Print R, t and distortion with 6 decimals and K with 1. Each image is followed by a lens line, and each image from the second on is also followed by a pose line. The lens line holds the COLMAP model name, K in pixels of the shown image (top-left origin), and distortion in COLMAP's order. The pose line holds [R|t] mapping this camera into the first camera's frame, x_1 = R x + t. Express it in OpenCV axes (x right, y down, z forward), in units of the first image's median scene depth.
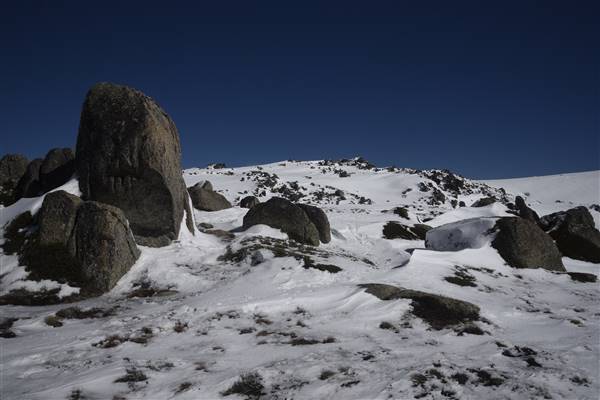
lens RADIAL K [[415.2, 0, 299.6], [0, 415.2, 202.2], [0, 0, 1]] dist [-0.078725, 0.034217]
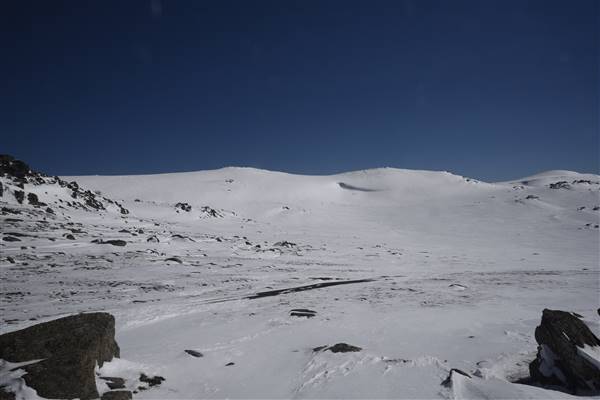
lens RADIAL K [[415.2, 0, 295.8], [0, 415.2, 204.2], [0, 0, 1]] dist [-0.078725, 0.034217]
pose [[0.503557, 0.013644, 0.863854, 0.057509], [-0.001078, 0.999884, -0.015164, 0.022728], [-0.863961, 0.006705, 0.503514, 0.317346]]
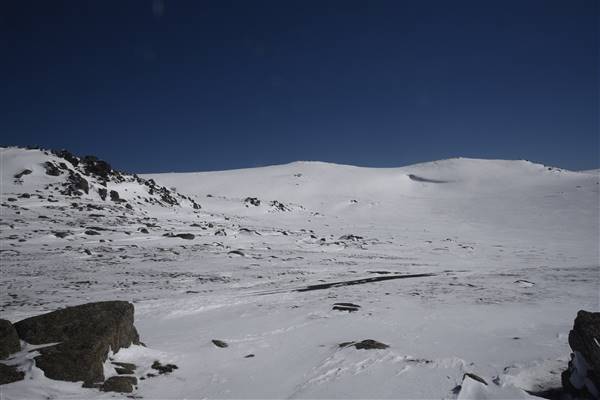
lens RADIAL K [[415.2, 0, 296.2], [0, 415.2, 209.0], [0, 0, 1]] dist [-0.078725, 0.034217]
pose [[0.640373, -0.014838, 0.767921, 0.061895], [0.010374, 0.999889, 0.010669, 0.023150], [-0.767994, 0.001134, 0.640456, 0.313846]]
